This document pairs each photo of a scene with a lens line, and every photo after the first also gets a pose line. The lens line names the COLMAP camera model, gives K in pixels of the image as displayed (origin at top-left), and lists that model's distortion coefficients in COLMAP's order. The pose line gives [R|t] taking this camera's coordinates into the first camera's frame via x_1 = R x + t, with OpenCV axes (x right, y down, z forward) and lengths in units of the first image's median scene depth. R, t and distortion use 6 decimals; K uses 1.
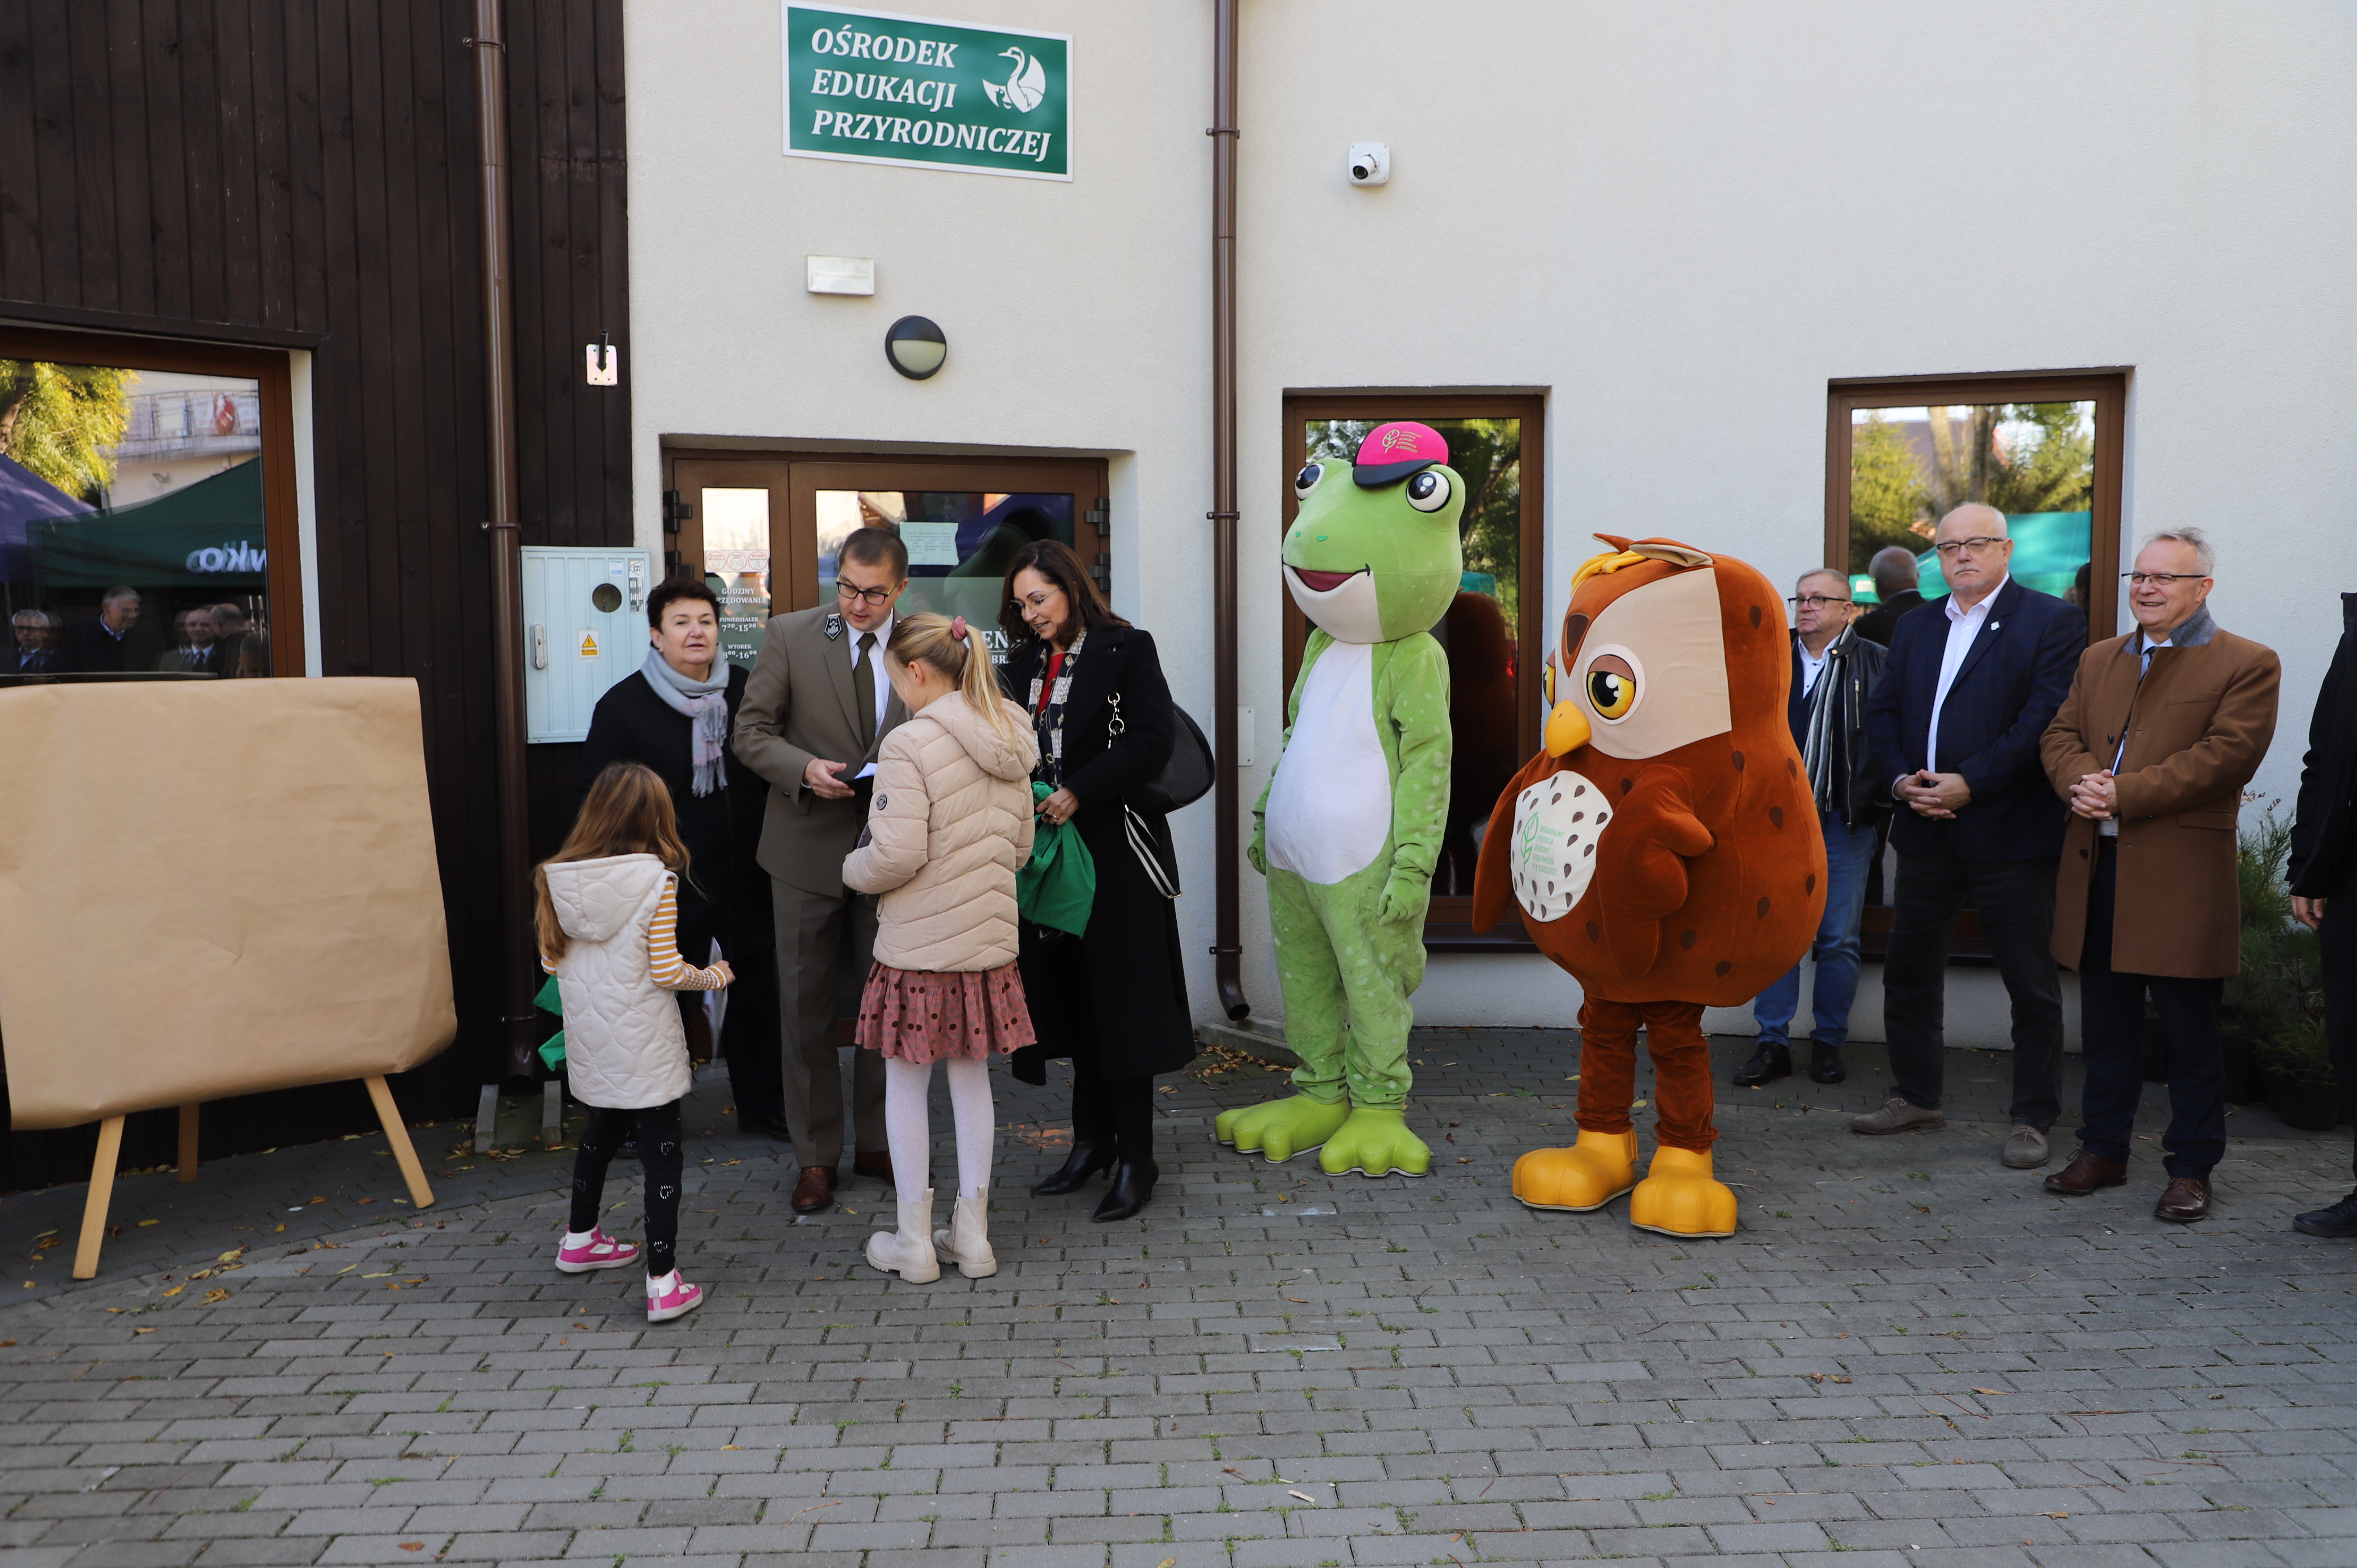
lens RADIAL K [[1866.6, 0, 1237.0], [0, 1866.6, 797.8], [0, 0, 1]] dist [-0.008242, 0.023969]
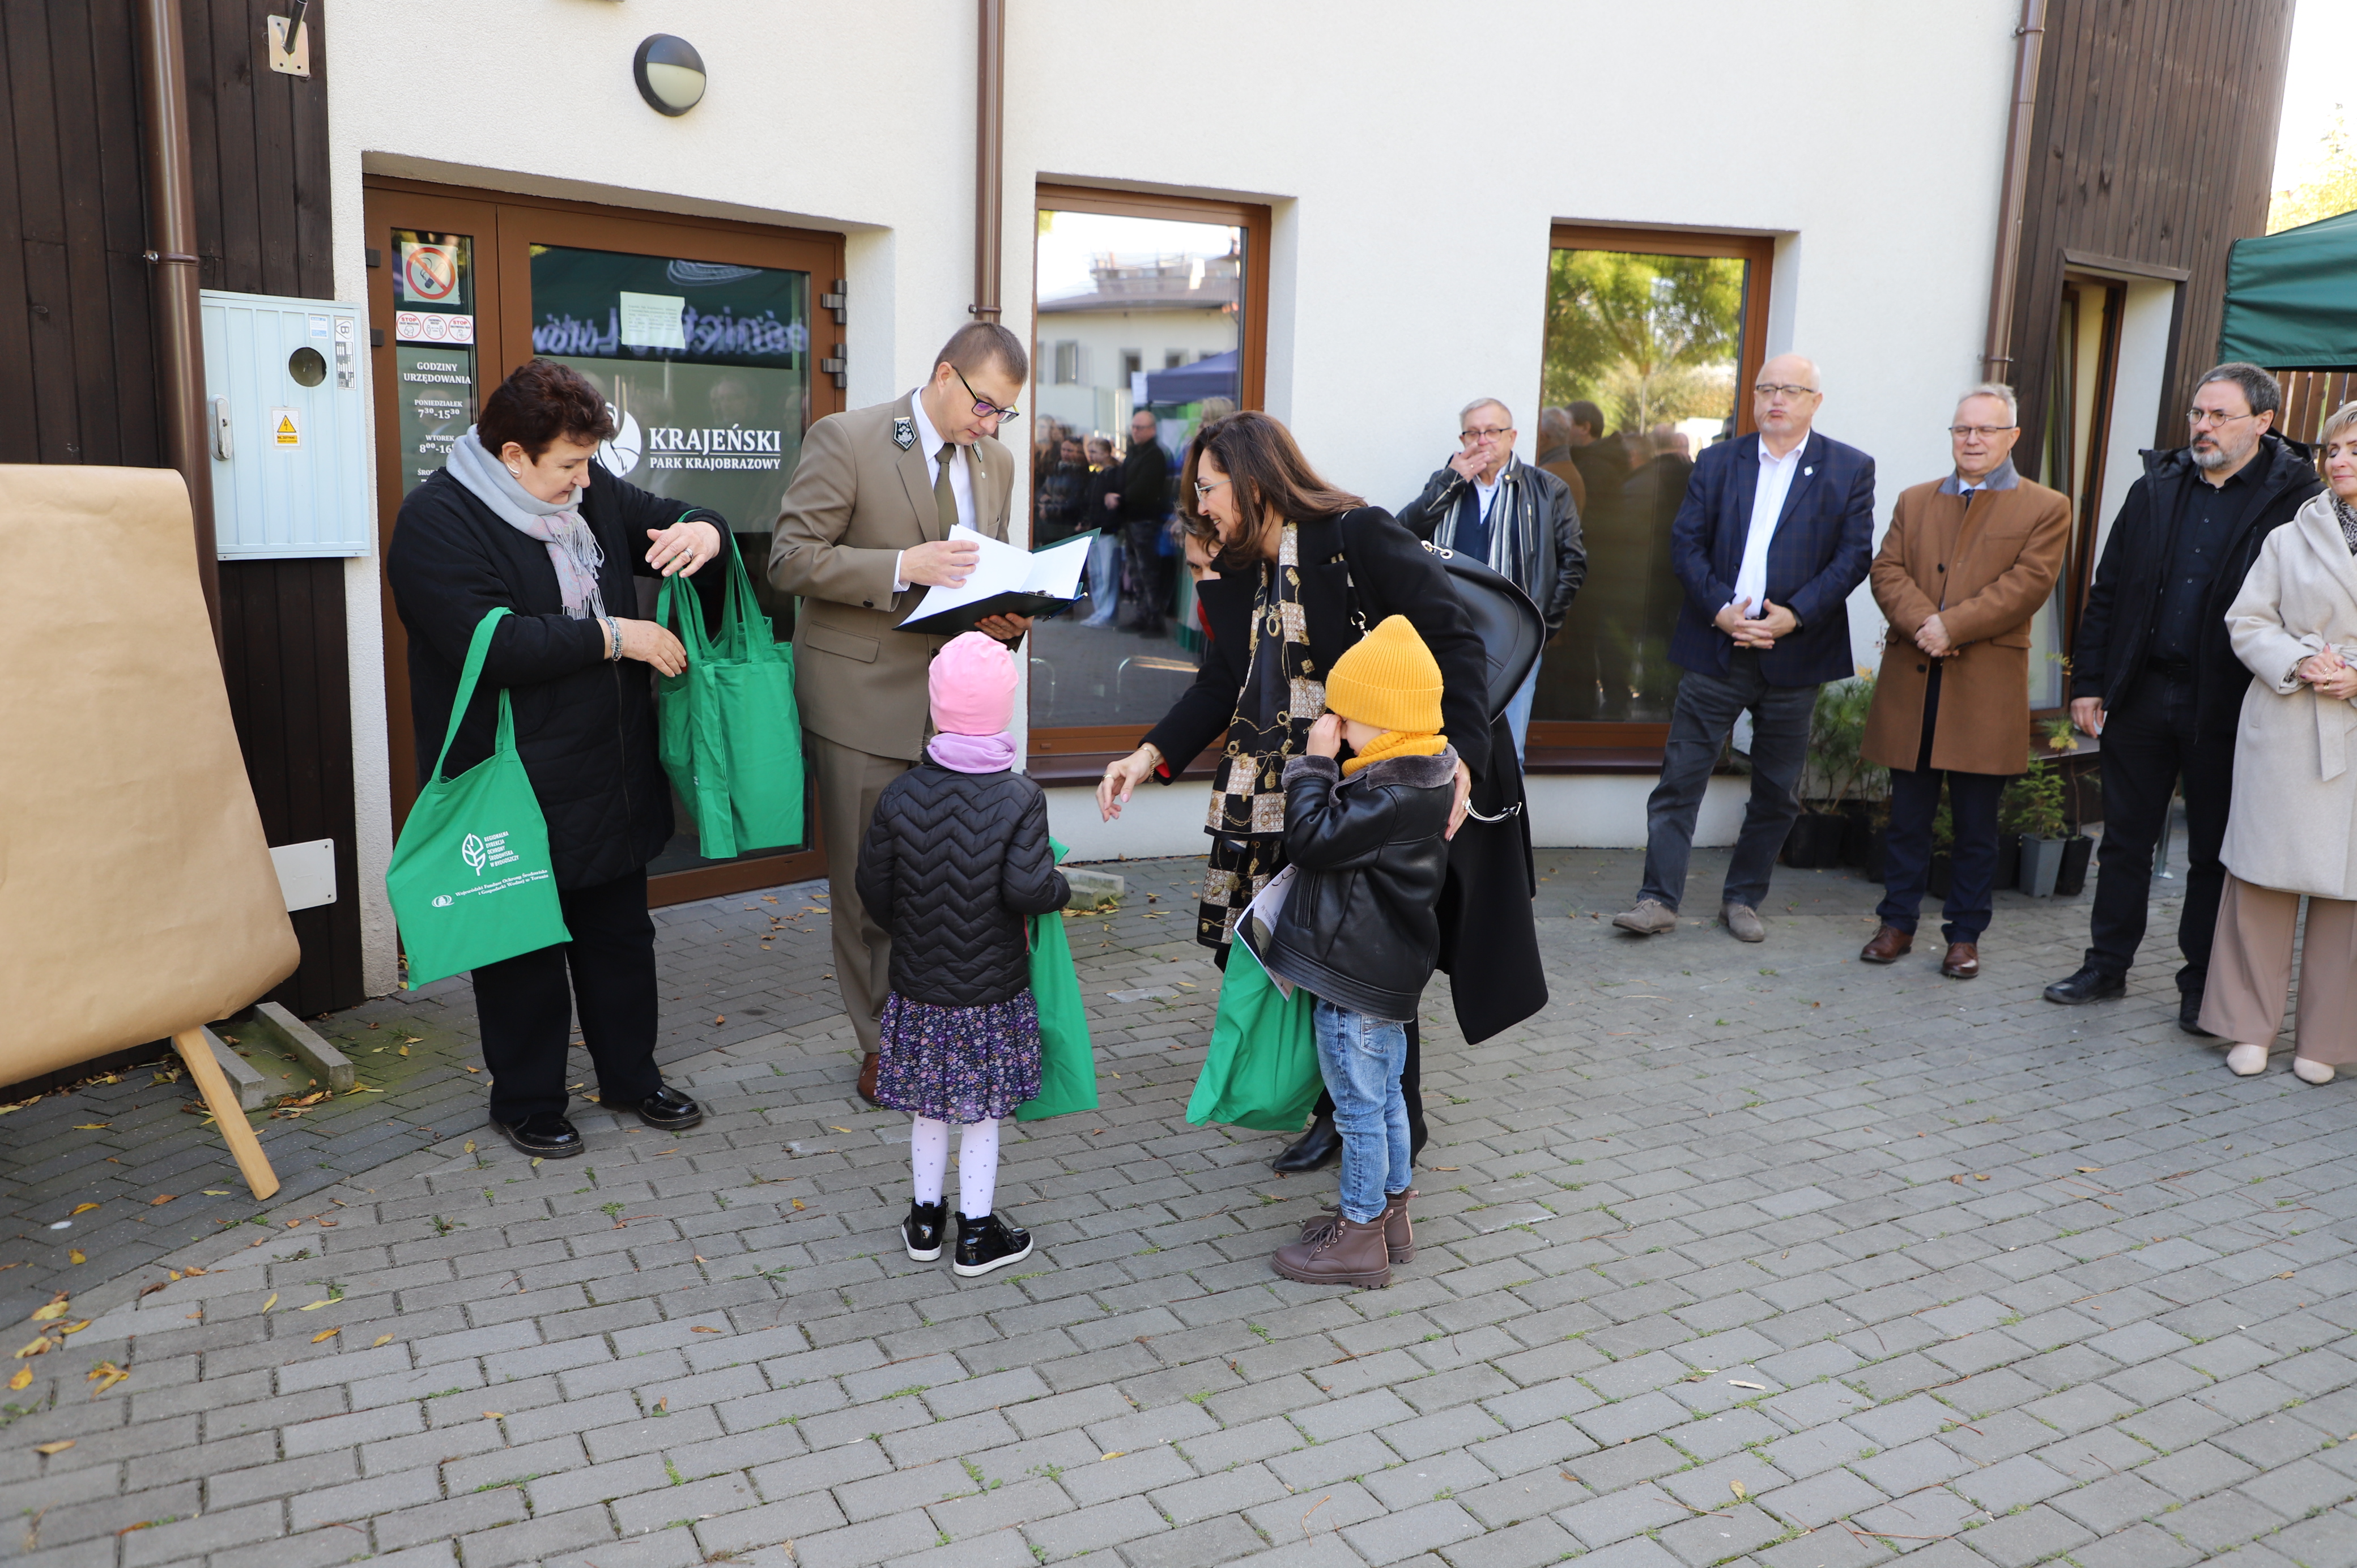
lens RADIAL K [[1771.2, 0, 1197.7], [0, 1771.2, 786.0], [0, 0, 1]] dist [-0.021386, 0.023981]
pose [[0.903280, -0.043694, 0.426820, -0.336541], [0.000629, 0.994935, 0.100521, -0.010358], [-0.429051, -0.090530, 0.898732, 0.196902]]
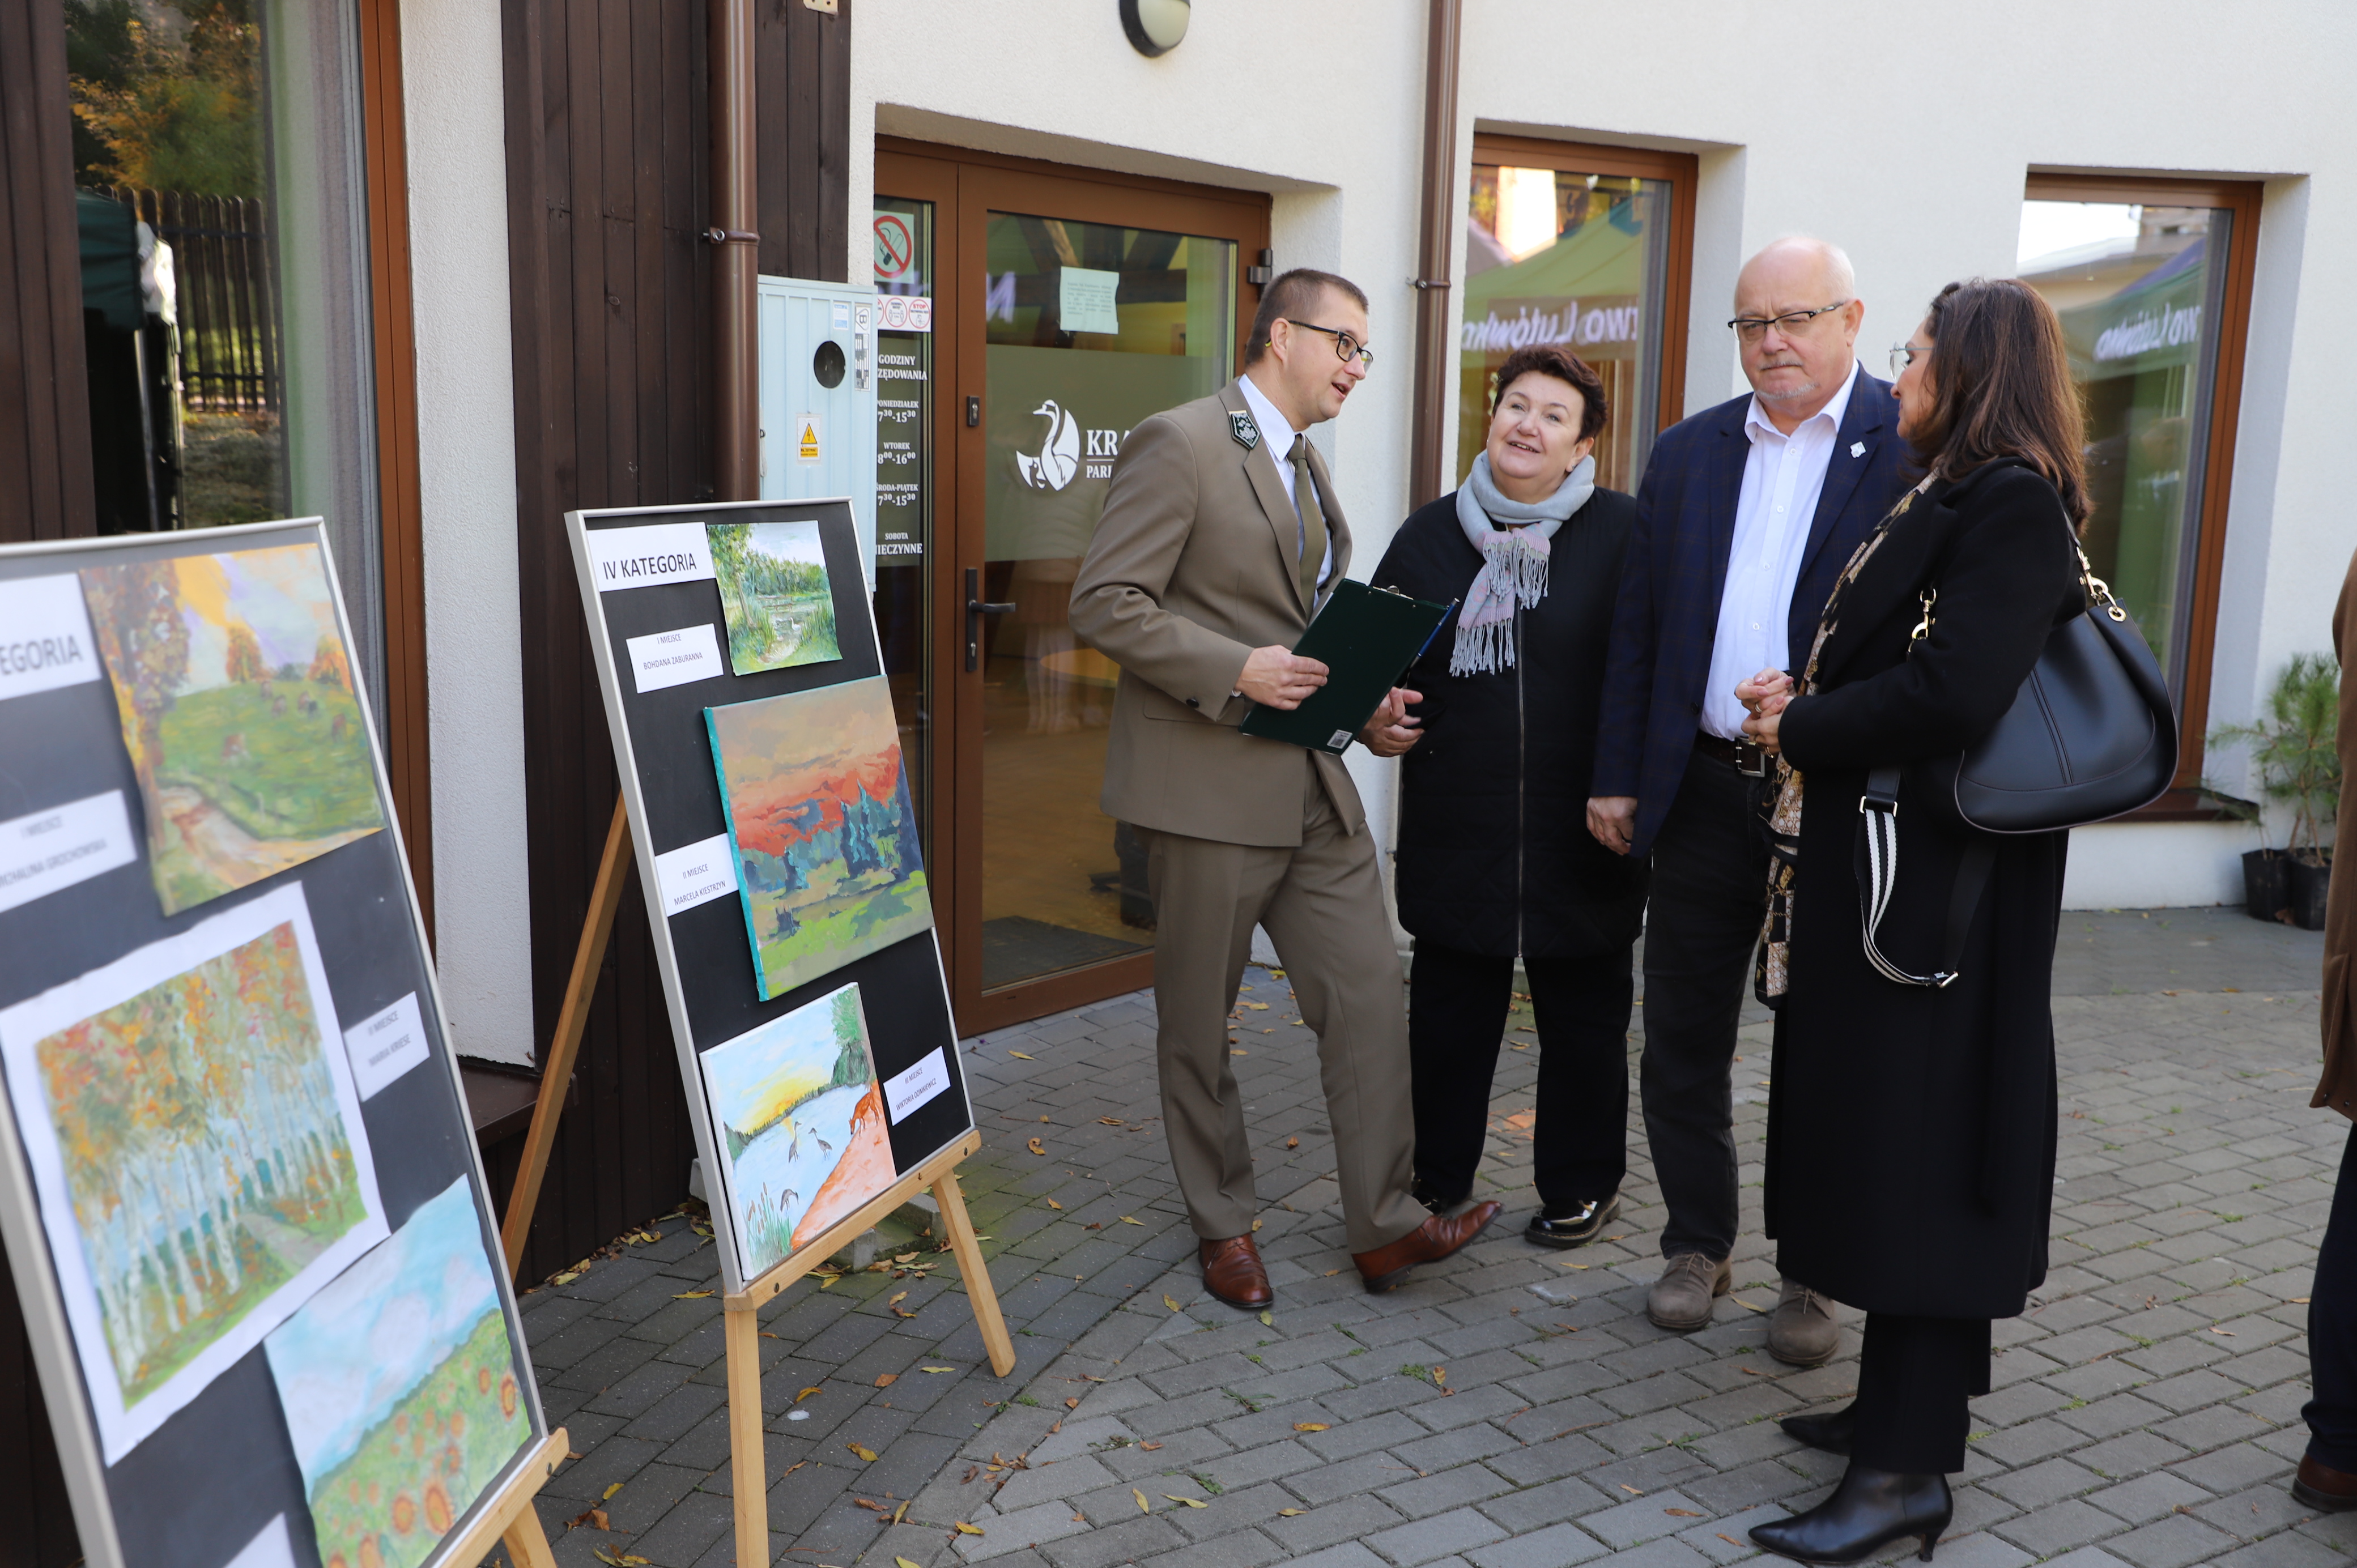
lens RADIAL K [[2179.7, 0, 1195.9], [0, 2179.7, 785.4], [0, 0, 1]] dist [0.052510, 0.000000]
pose [[0.875304, -0.048910, 0.481093, -0.611414], [0.012765, 0.996862, 0.078119, -0.023247], [-0.483404, -0.062236, 0.873182, 0.304107]]
